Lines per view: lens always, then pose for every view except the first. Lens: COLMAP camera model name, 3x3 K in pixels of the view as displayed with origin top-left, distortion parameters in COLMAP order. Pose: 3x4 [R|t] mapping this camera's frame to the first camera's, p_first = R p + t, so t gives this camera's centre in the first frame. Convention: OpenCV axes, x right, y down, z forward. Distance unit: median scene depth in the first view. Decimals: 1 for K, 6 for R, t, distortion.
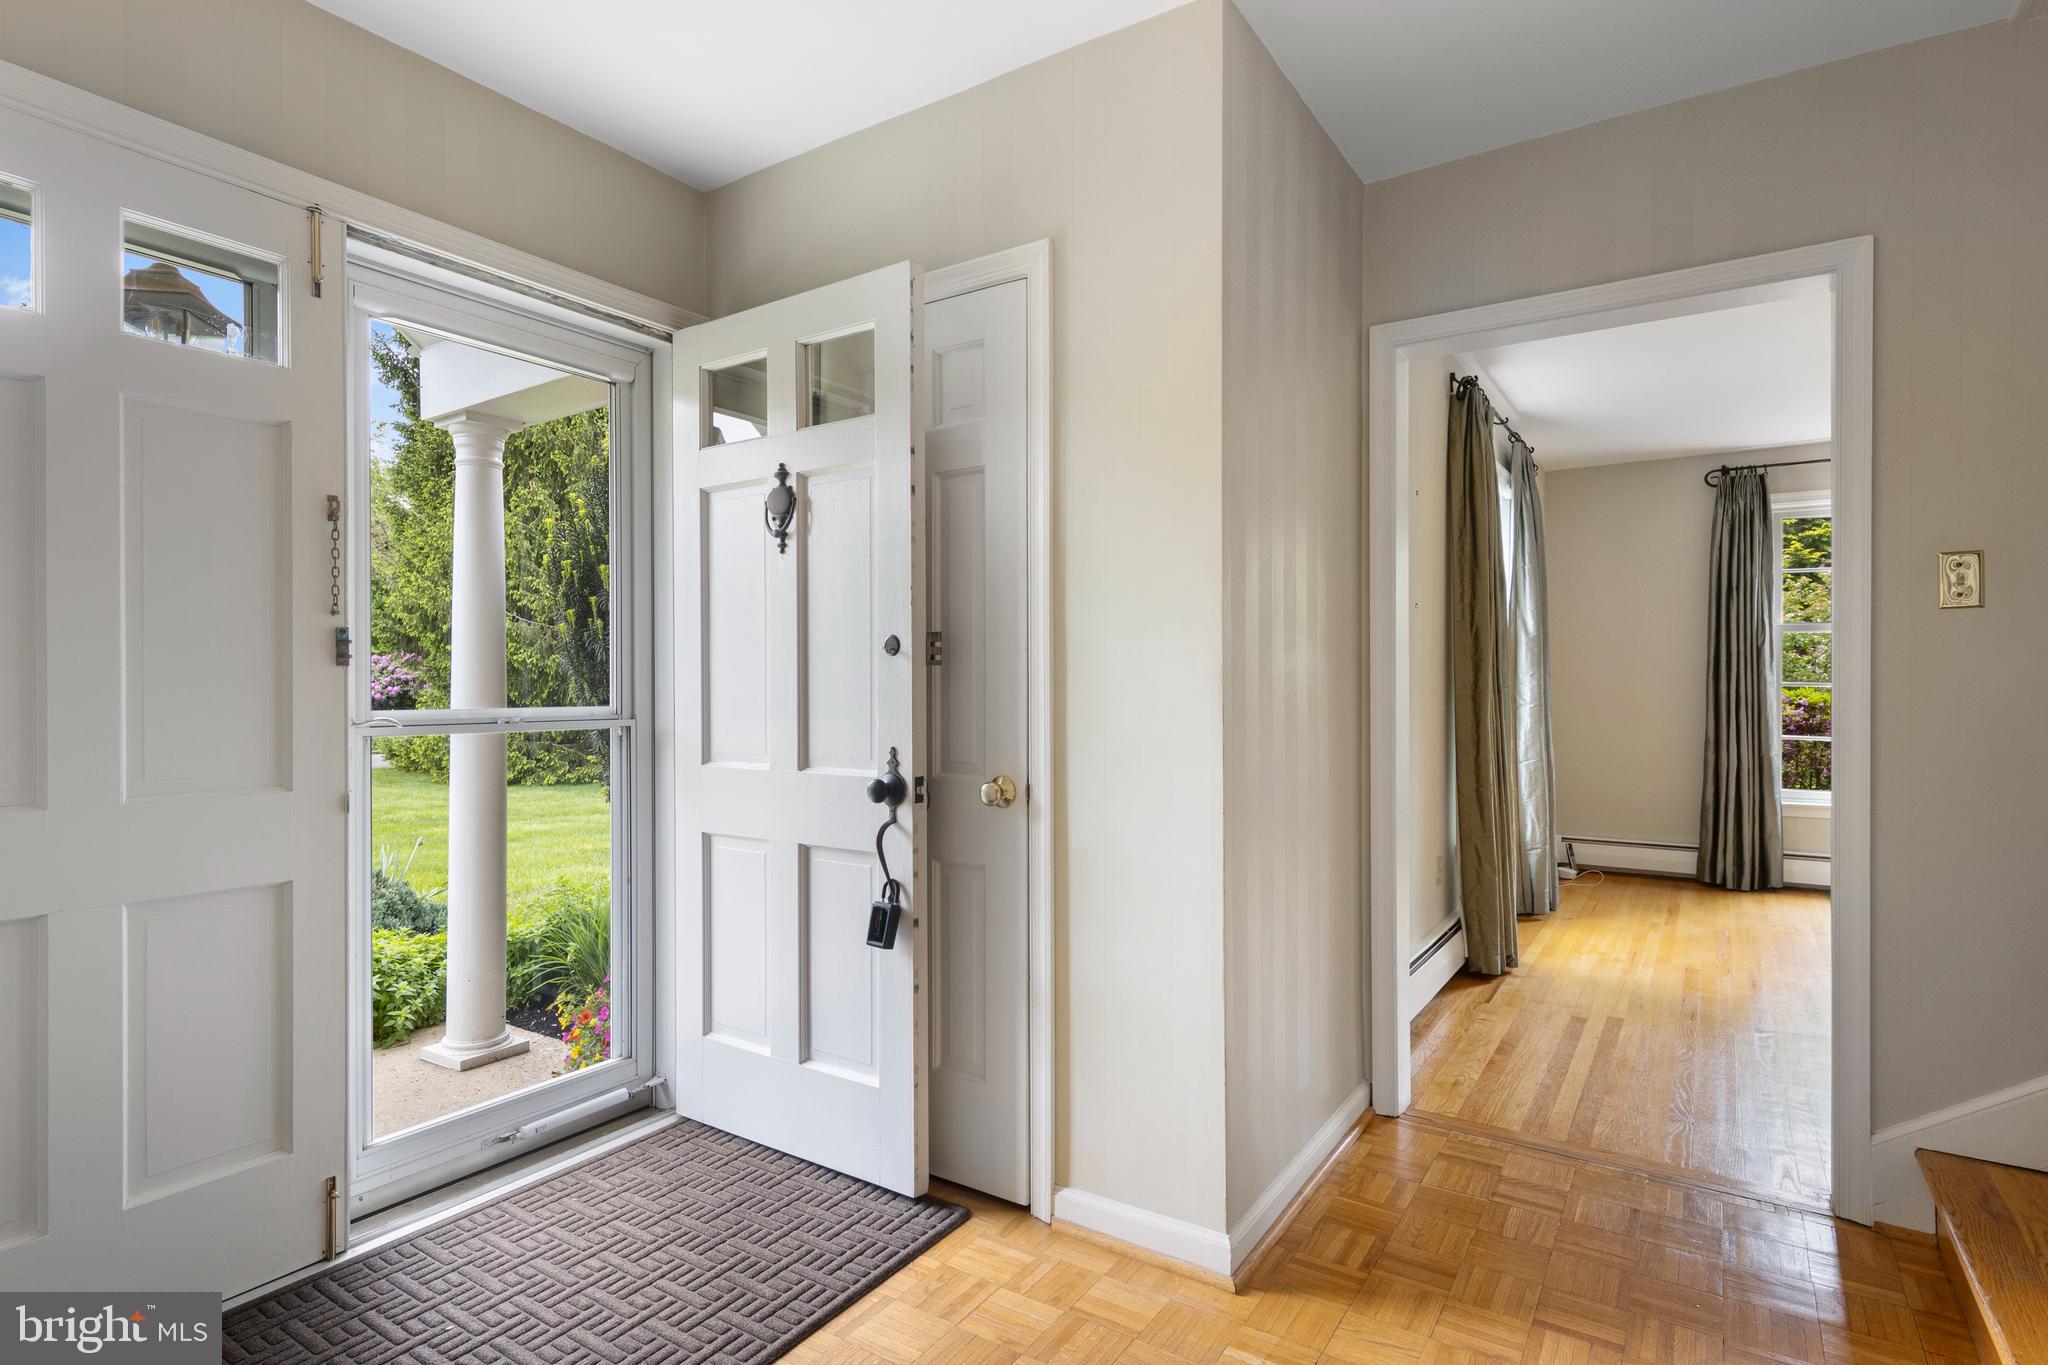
lens RADIAL K [[1047.4, 0, 1016.4], [0, 1047.4, 686.4], [0, 0, 1]] dist [0.009907, -0.001432]
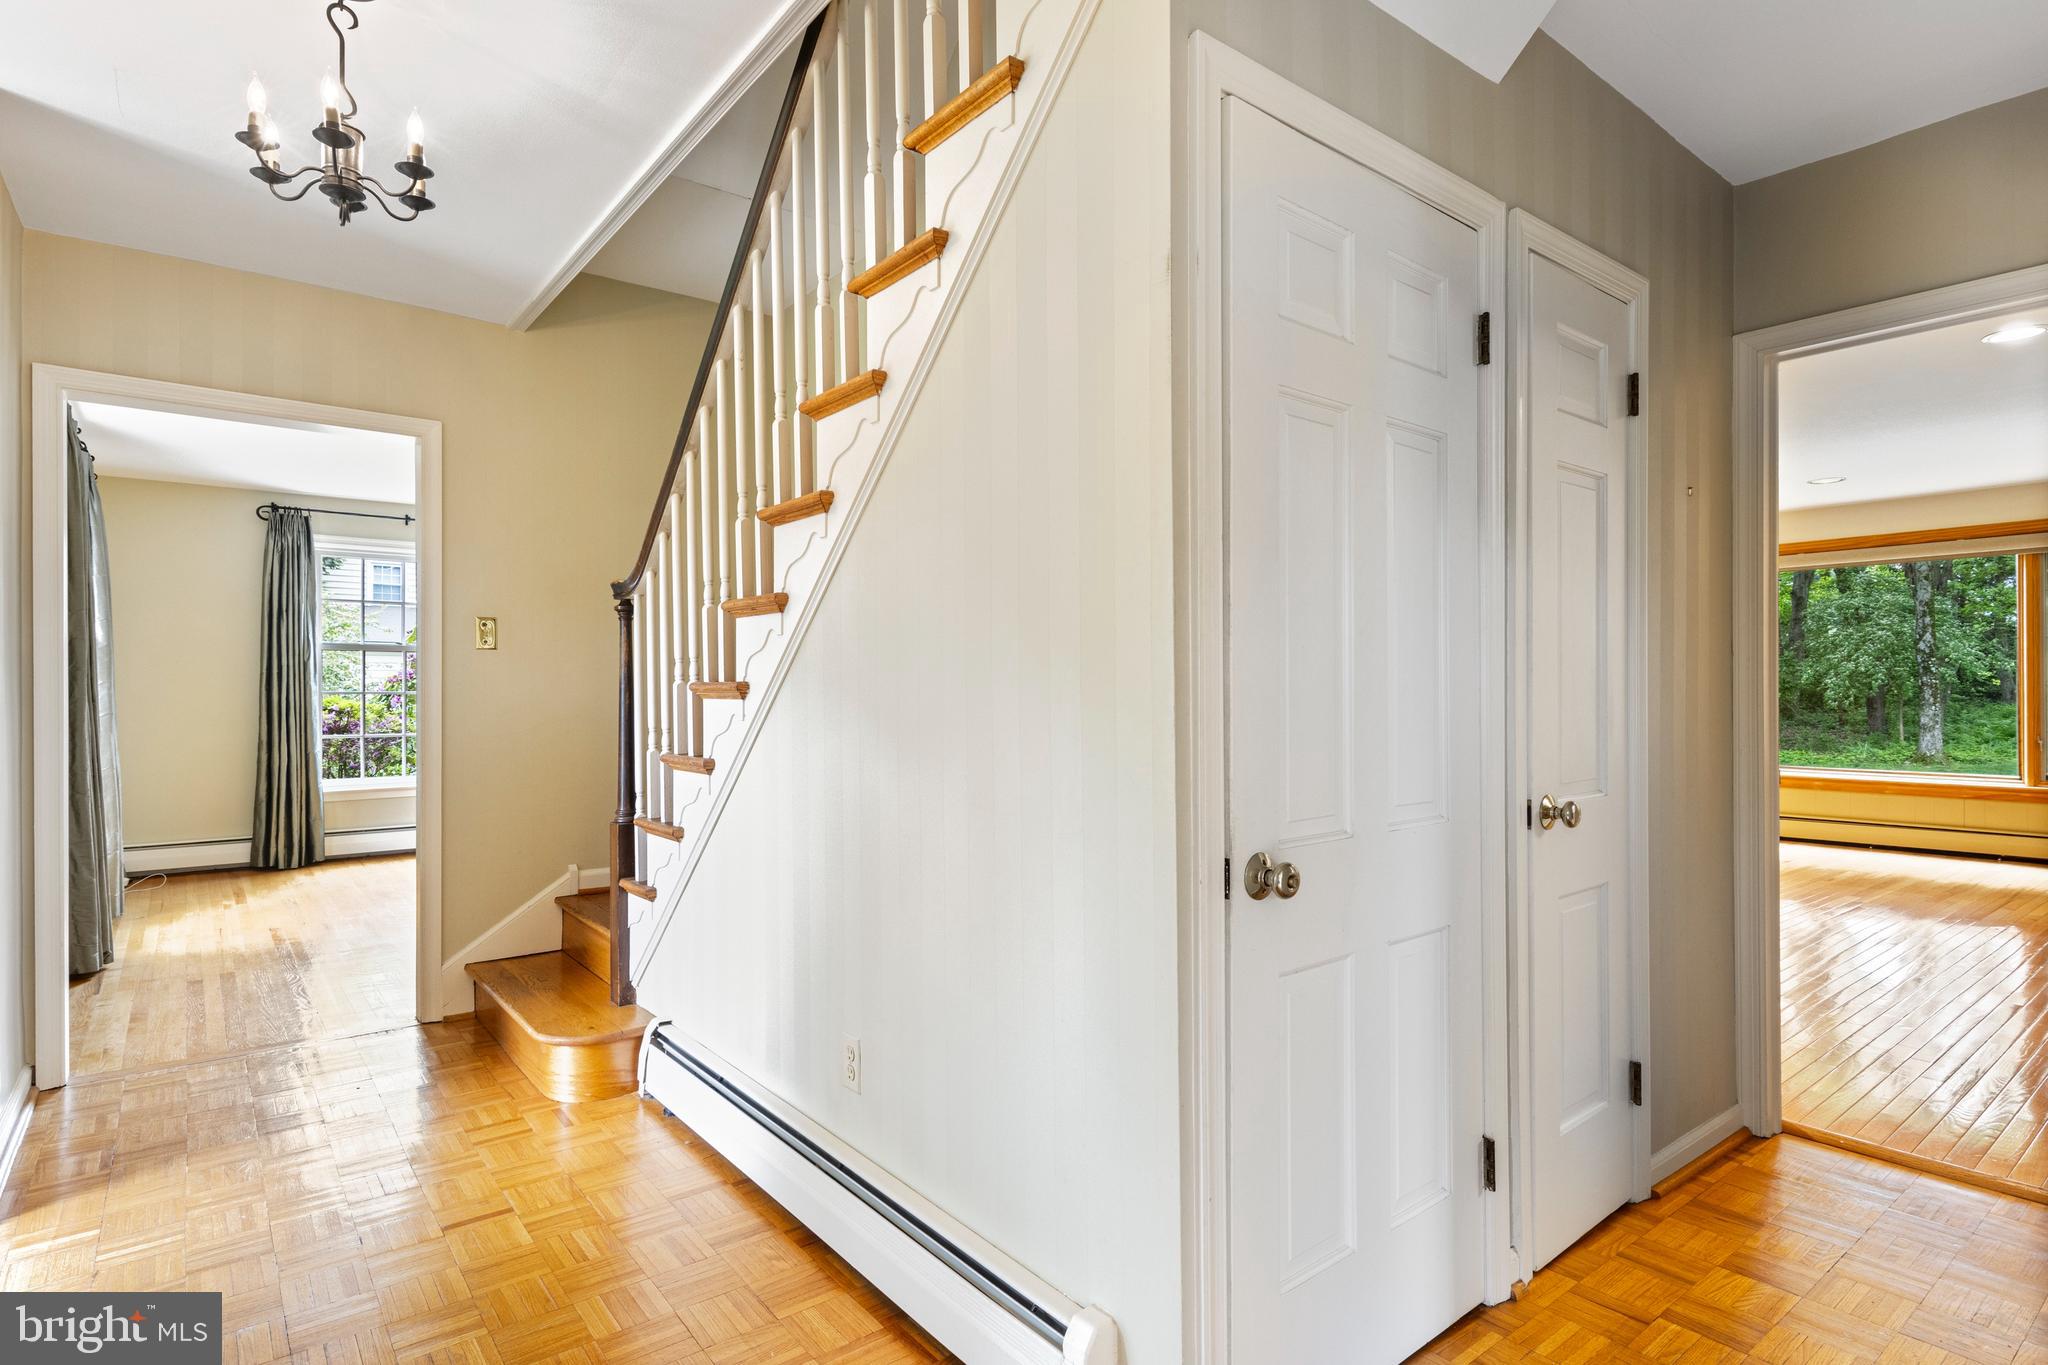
lens RADIAL K [[1047.4, 0, 1016.4], [0, 1047.4, 686.4], [0, 0, 1]] dist [0.009907, -0.001432]
pose [[0.313499, 0.004087, 0.949580, -0.173041], [0.003808, 0.999977, -0.005561, 0.000071], [-0.949581, 0.005360, 0.313476, -0.137195]]
